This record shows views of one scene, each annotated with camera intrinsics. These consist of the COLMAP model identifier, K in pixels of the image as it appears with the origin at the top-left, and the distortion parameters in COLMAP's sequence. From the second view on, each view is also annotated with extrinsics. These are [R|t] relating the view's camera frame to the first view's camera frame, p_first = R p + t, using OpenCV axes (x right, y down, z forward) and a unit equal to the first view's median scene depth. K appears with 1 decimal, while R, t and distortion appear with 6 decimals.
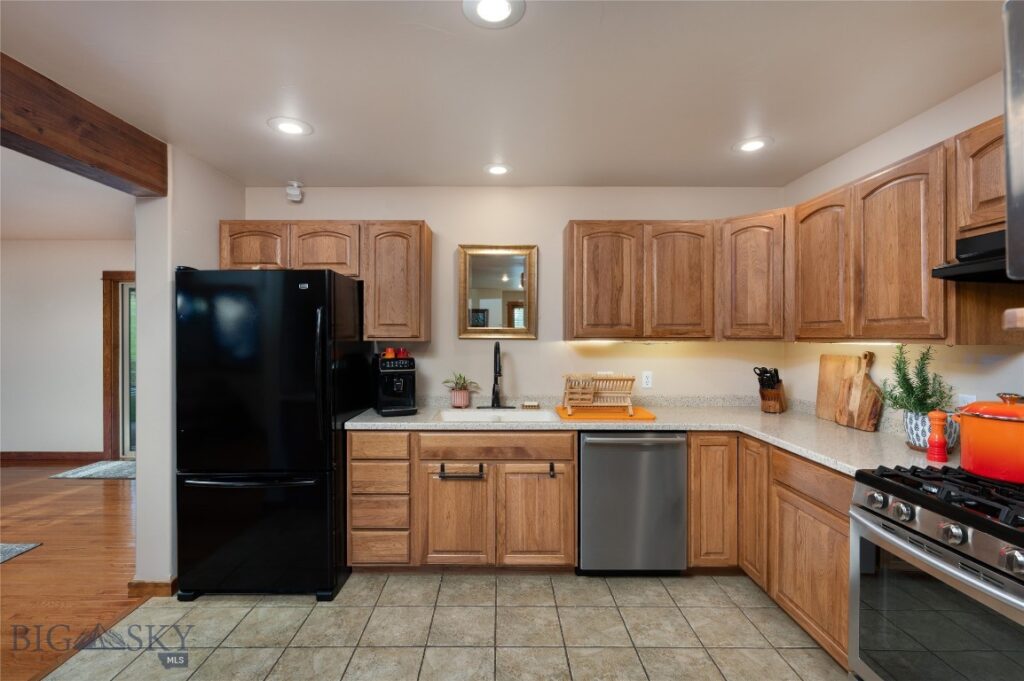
lens RADIAL K [[467.6, 0, 510.3], [0, 467.6, 337.4], [0, 0, 1]] dist [0.004162, 0.000247]
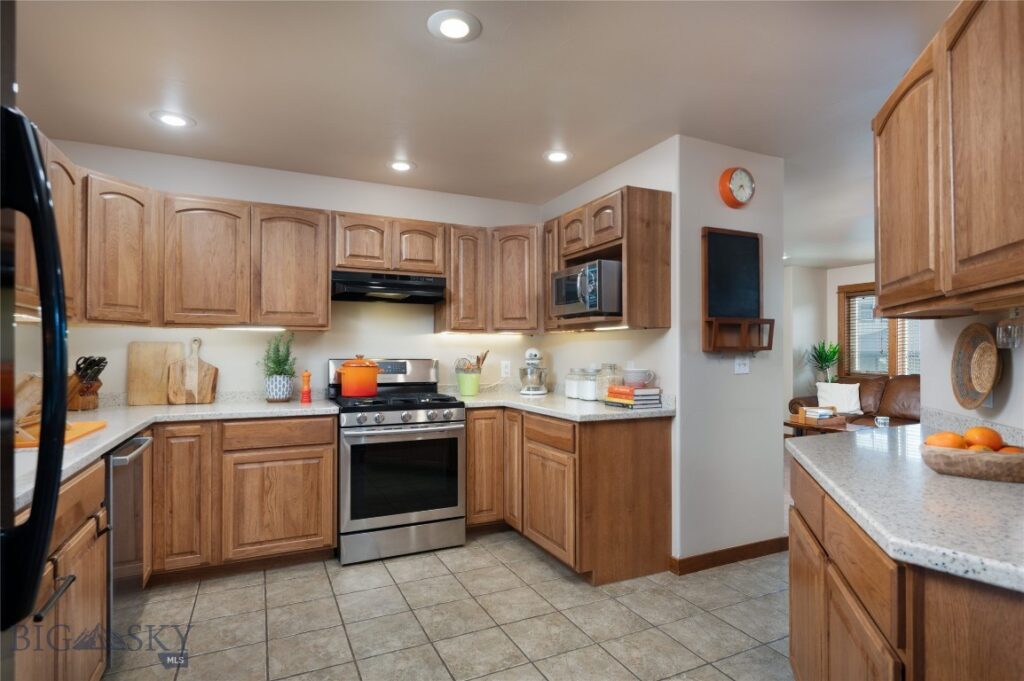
lens RADIAL K [[527.3, 0, 508.9], [0, 527.3, 347.5], [0, 0, 1]] dist [0.001364, -0.000222]
pose [[-0.419577, 0.005620, 0.907702, -0.855278], [-0.000267, 0.999980, -0.006315, 0.071247], [-0.907720, -0.002892, -0.419567, 0.945781]]
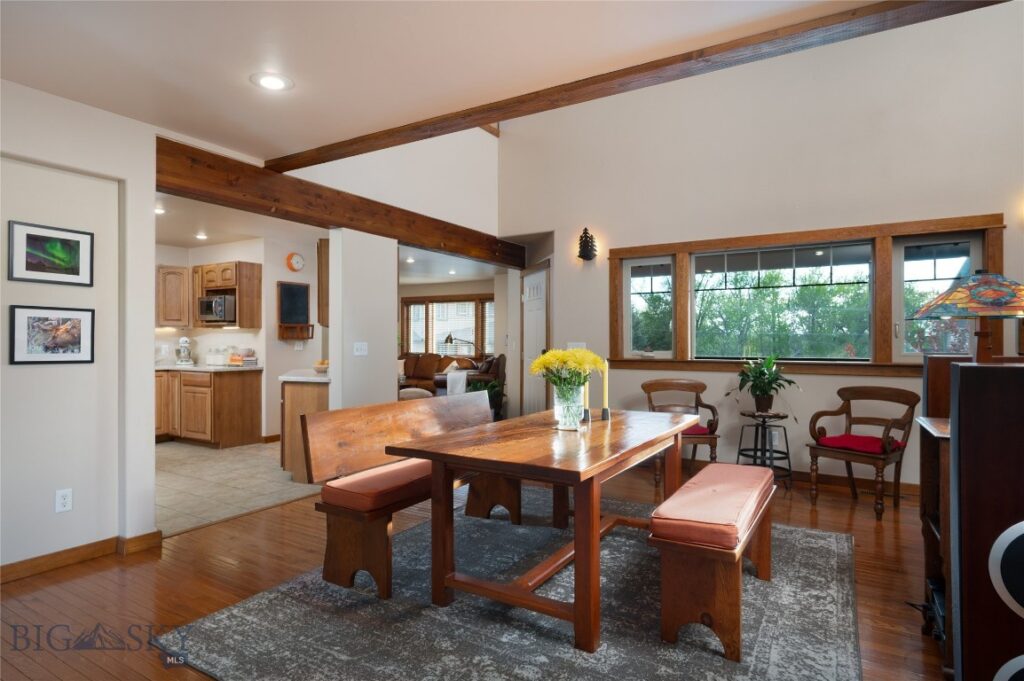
lens RADIAL K [[592.6, 0, 504.0], [0, 592.6, 344.0], [0, 0, 1]] dist [-0.019484, -0.000153]
pose [[-0.849822, -0.006551, 0.527029, -2.657108], [-0.003008, 0.999967, 0.007578, 0.070136], [-0.527061, 0.004854, -0.849813, 2.059019]]
